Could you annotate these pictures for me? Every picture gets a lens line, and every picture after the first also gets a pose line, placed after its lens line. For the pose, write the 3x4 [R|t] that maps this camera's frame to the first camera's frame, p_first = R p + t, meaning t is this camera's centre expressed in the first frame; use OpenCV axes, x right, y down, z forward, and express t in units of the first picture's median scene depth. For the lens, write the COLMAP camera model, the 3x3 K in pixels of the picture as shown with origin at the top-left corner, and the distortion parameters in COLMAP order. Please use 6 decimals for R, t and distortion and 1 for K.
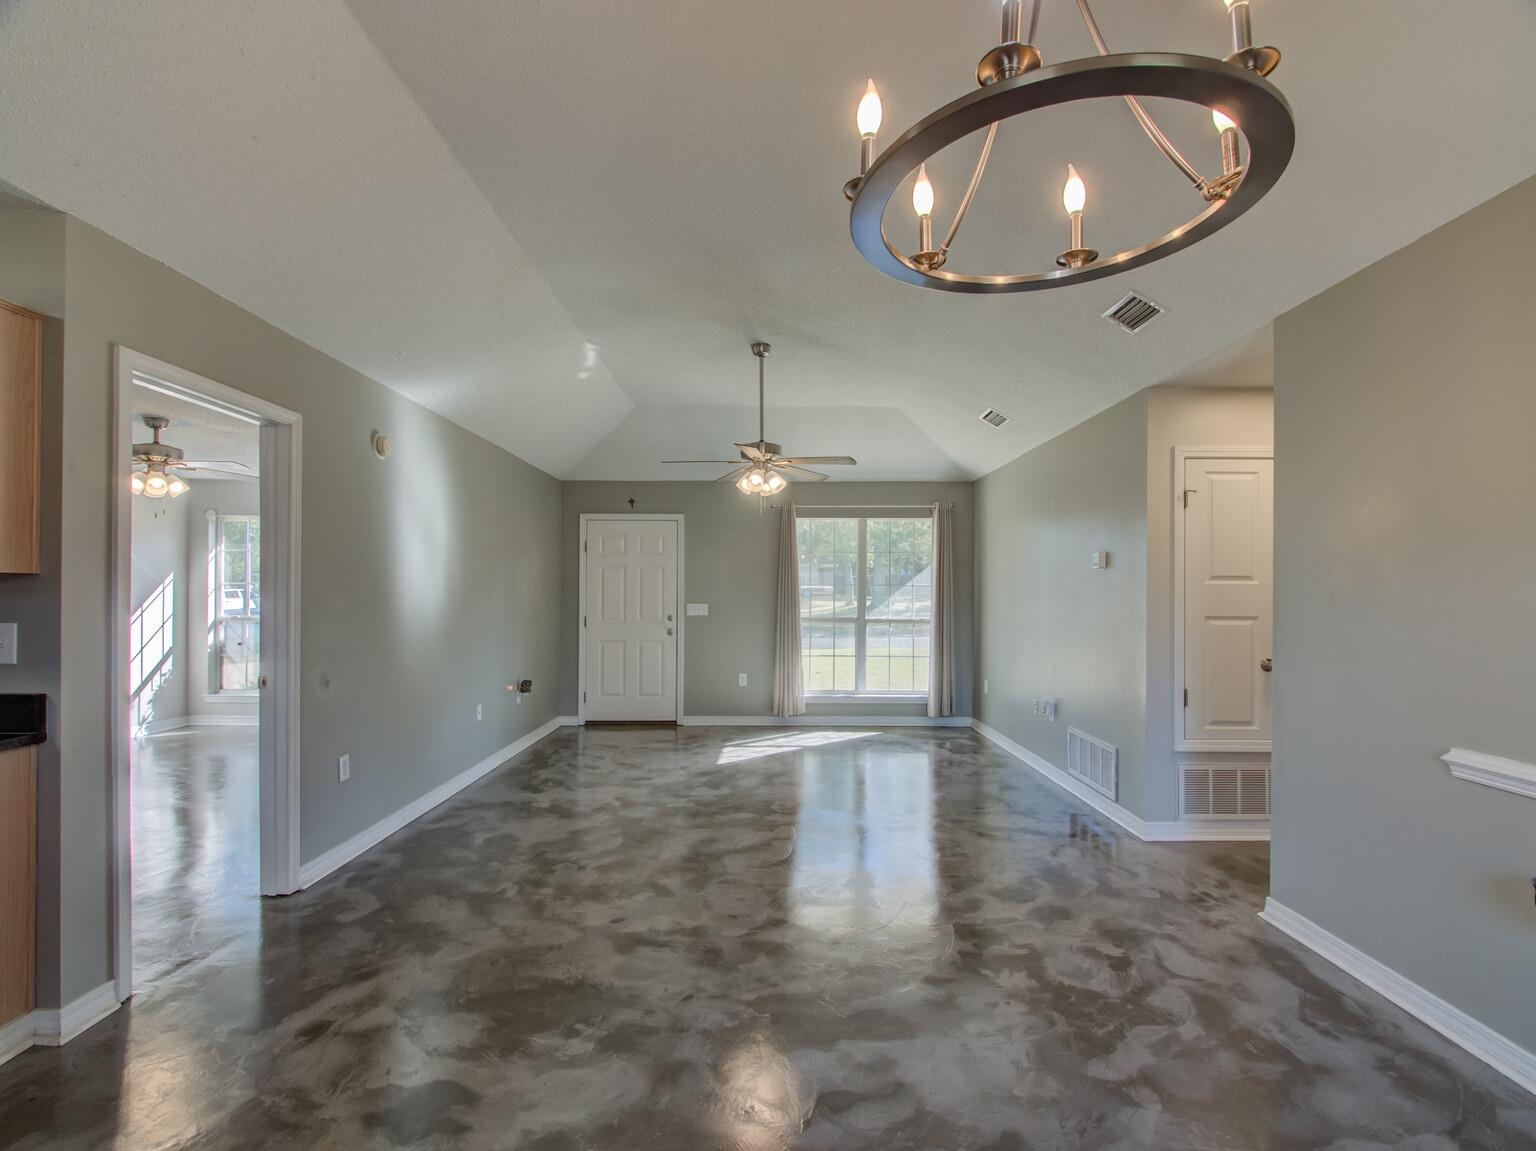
lens RADIAL K [[709.9, 0, 758.9], [0, 709.9, 591.3], [0, 0, 1]] dist [0.003007, -0.004802]
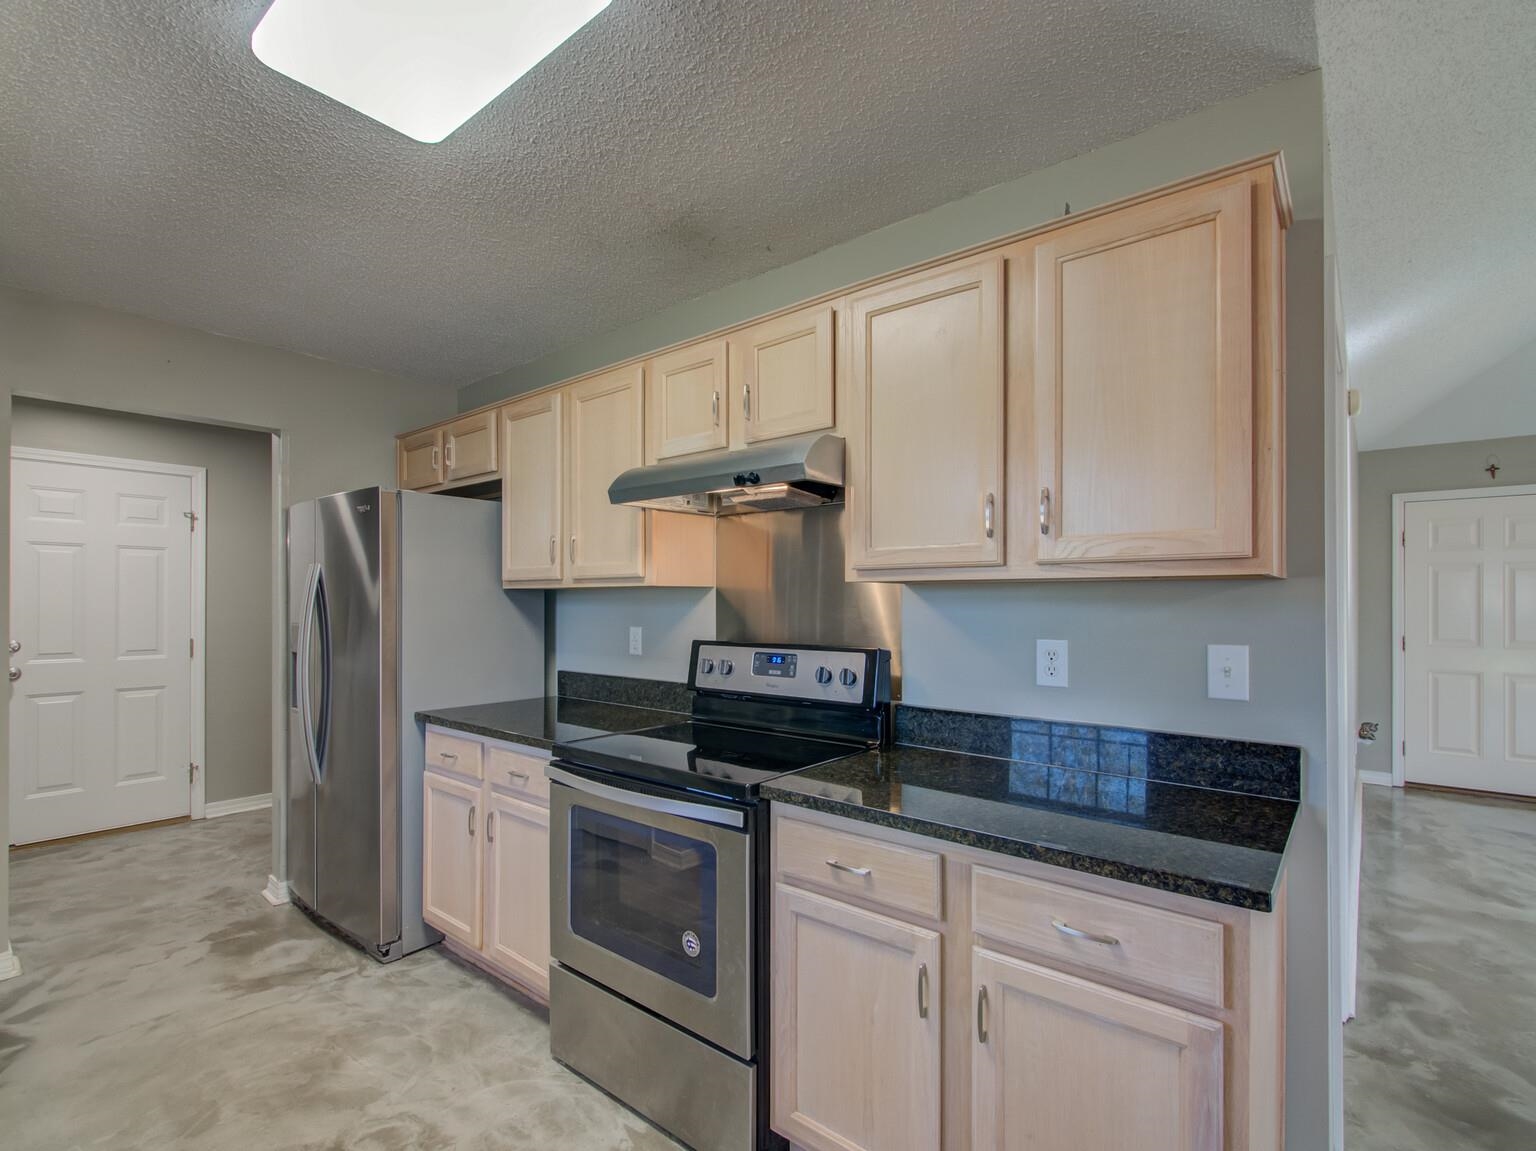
lens RADIAL K [[716.3, 0, 766.5], [0, 716.3, 593.2], [0, 0, 1]] dist [0.004941, -0.005034]
pose [[0.775644, -0.008327, -0.631115, -0.437276], [0.001591, 0.999936, -0.011238, -0.001181], [0.631168, 0.007713, 0.775608, 0.043022]]
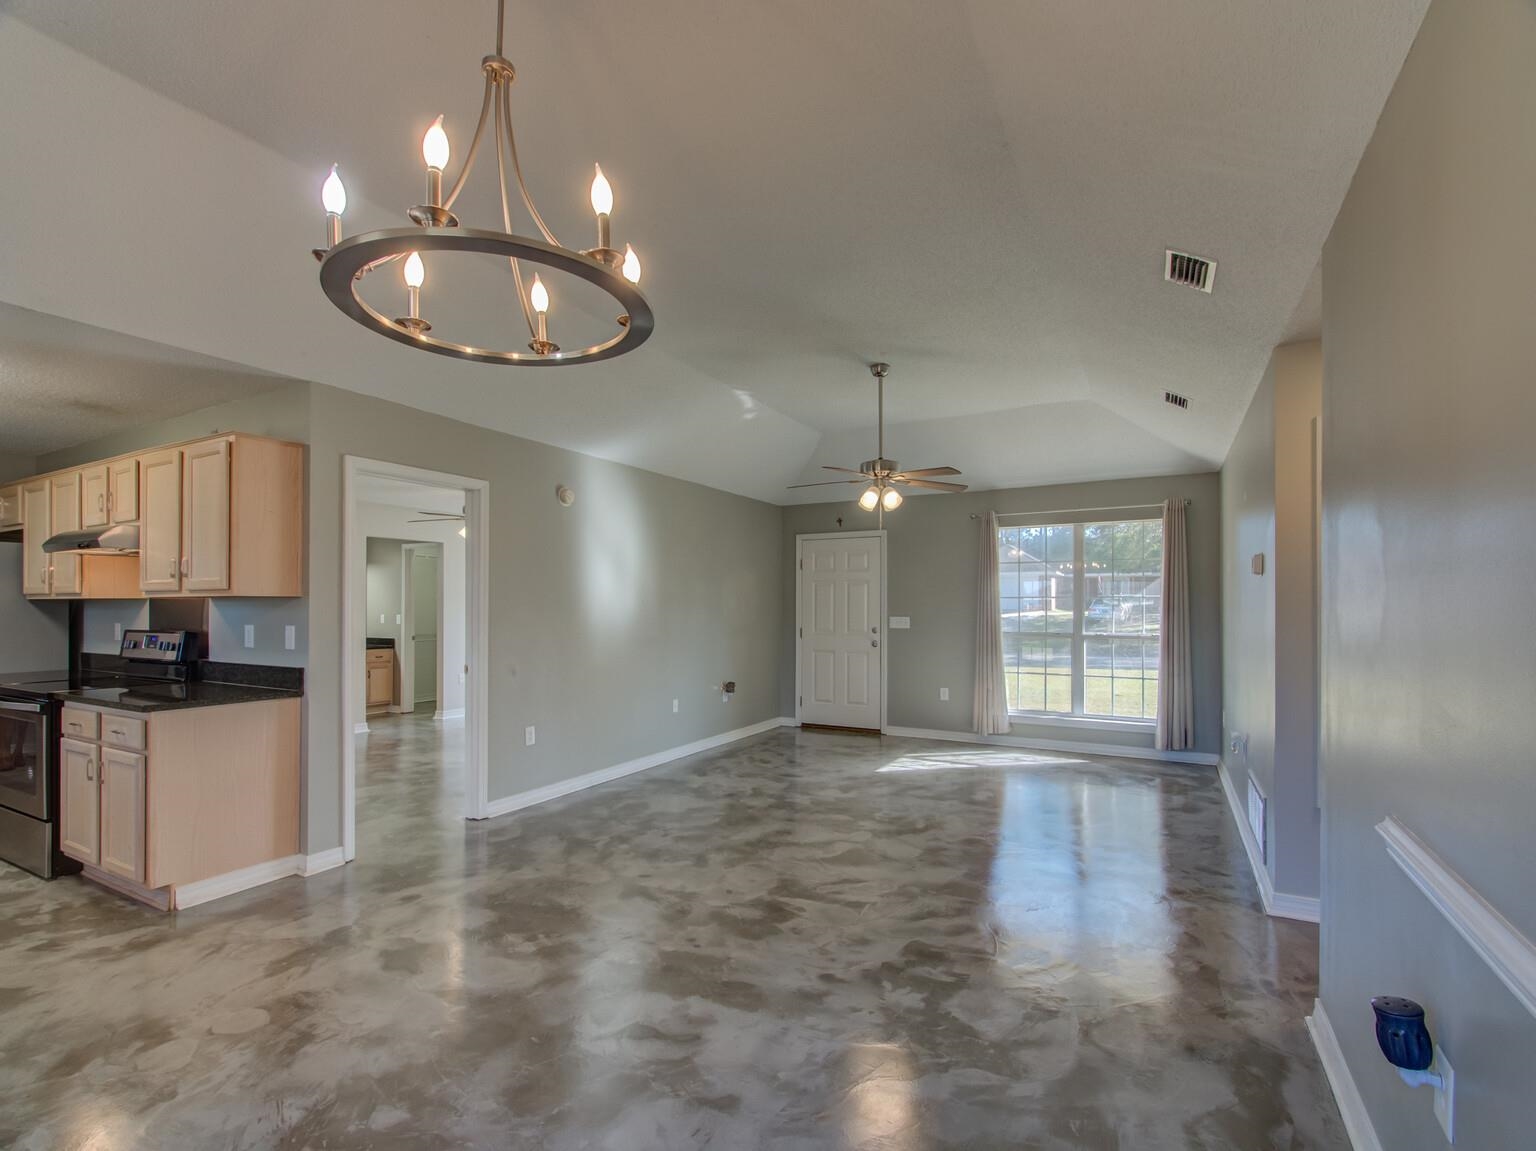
lens RADIAL K [[702.2, 0, 761.3], [0, 702.2, 605.0], [0, 0, 1]] dist [0.001816, -0.000825]
pose [[0.876458, -0.004086, -0.481461, 0.345438], [0.004398, 0.999990, -0.000481, 0.000060], [0.481458, -0.001696, 0.876467, 0.025234]]
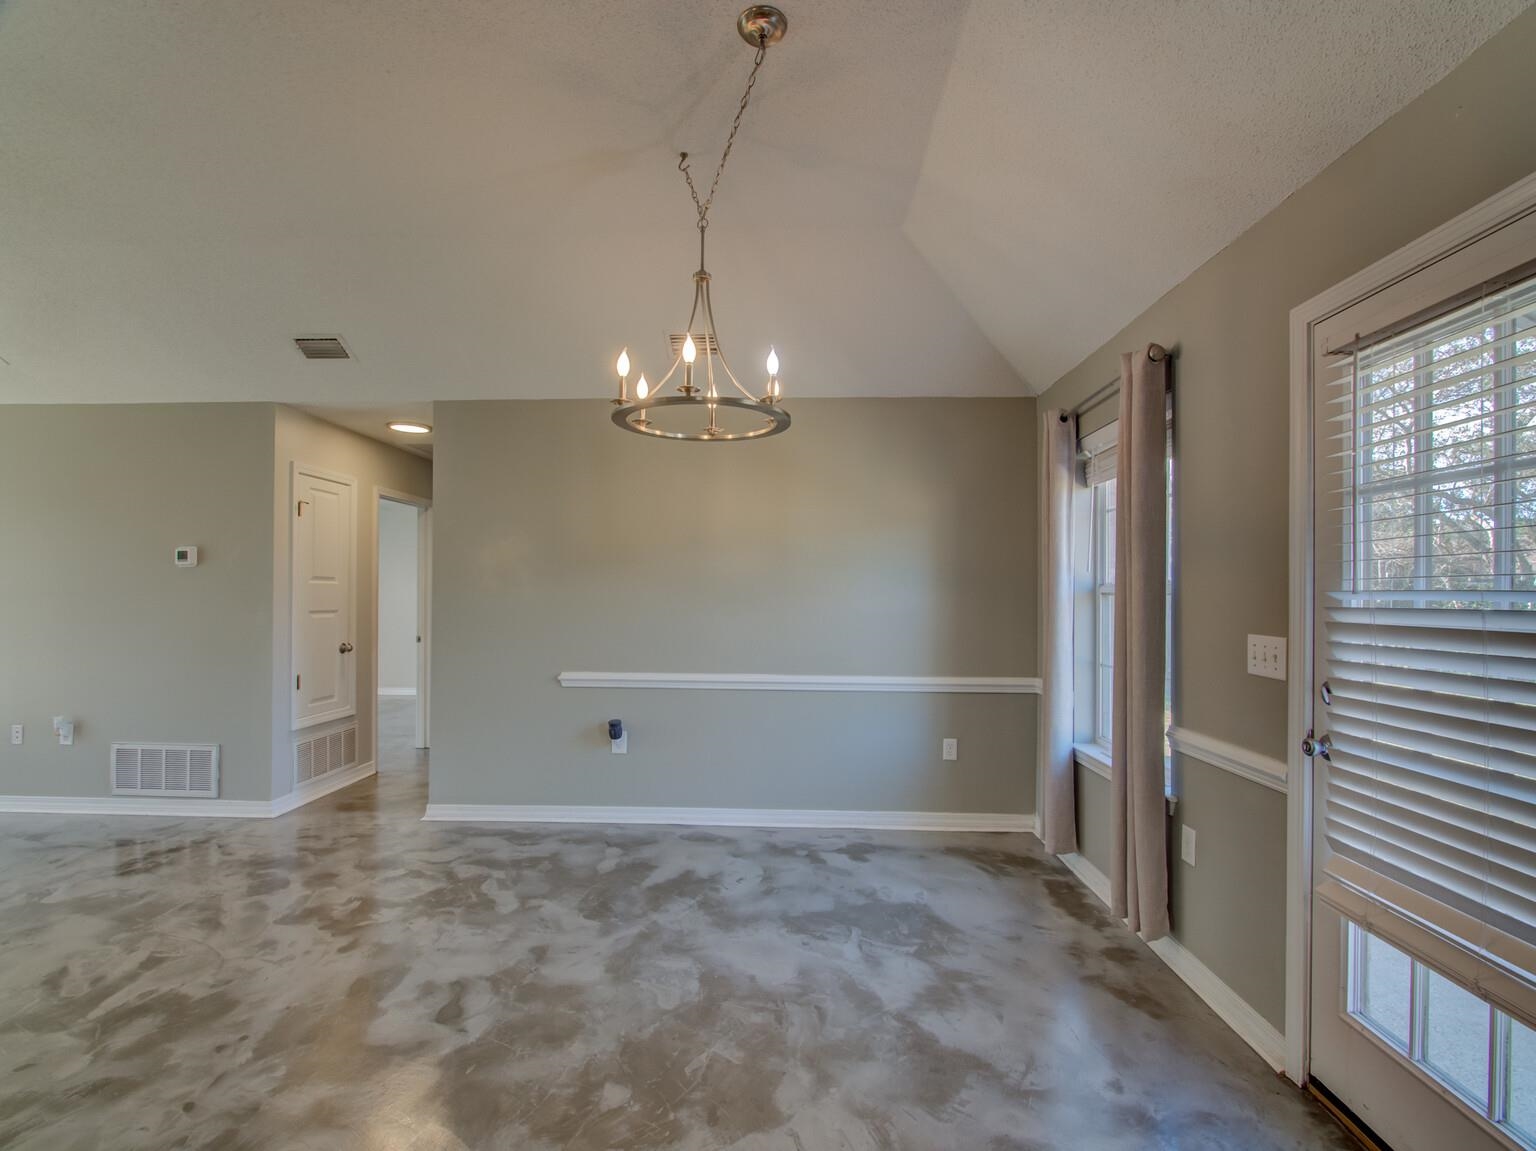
lens RADIAL K [[716.3, 0, 766.5], [0, 716.3, 593.2], [0, 0, 1]] dist [0.004941, -0.005034]
pose [[0.031578, 0.000822, 0.999501, -0.434614], [-0.007334, 0.999973, -0.000591, 0.001108], [-0.999474, -0.007312, 0.031583, 0.172149]]
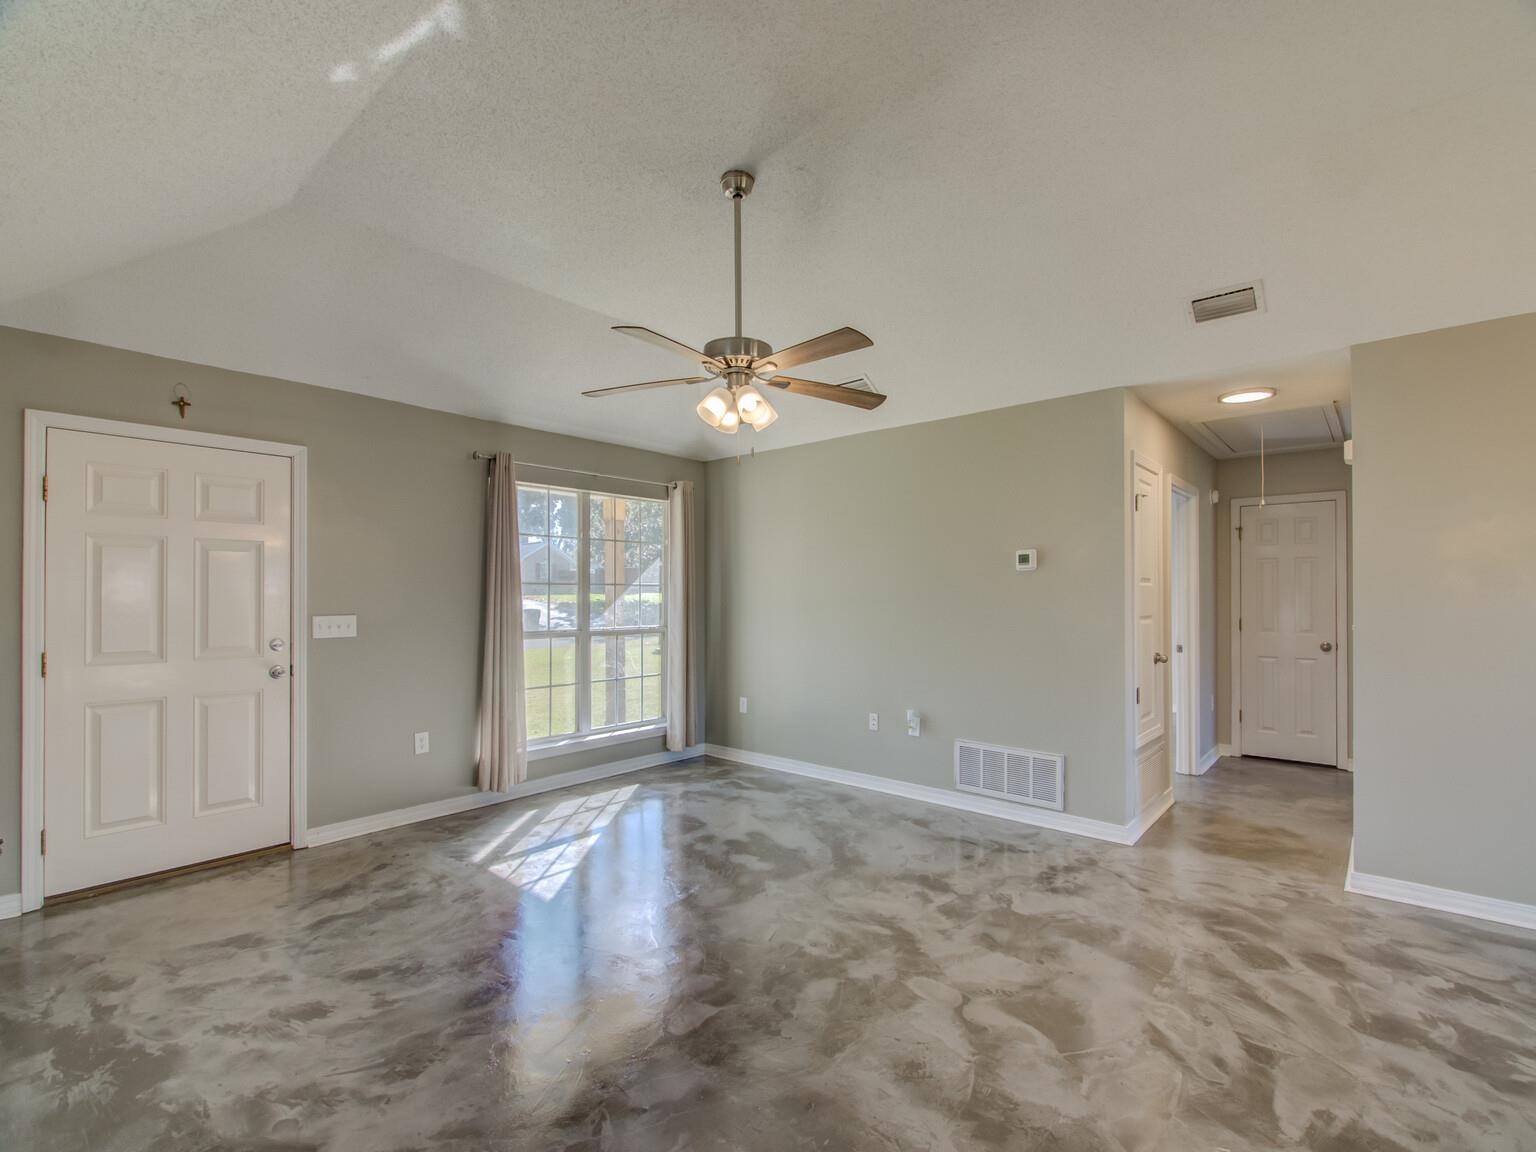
lens RADIAL K [[716.3, 0, 766.5], [0, 716.3, 593.7], [0, 0, 1]] dist [0.004941, -0.005034]
pose [[0.650612, -0.003559, 0.759402, -0.439919], [0.000913, 0.999992, 0.003903, -0.001952], [-0.759409, -0.001846, 0.650610, 0.601007]]
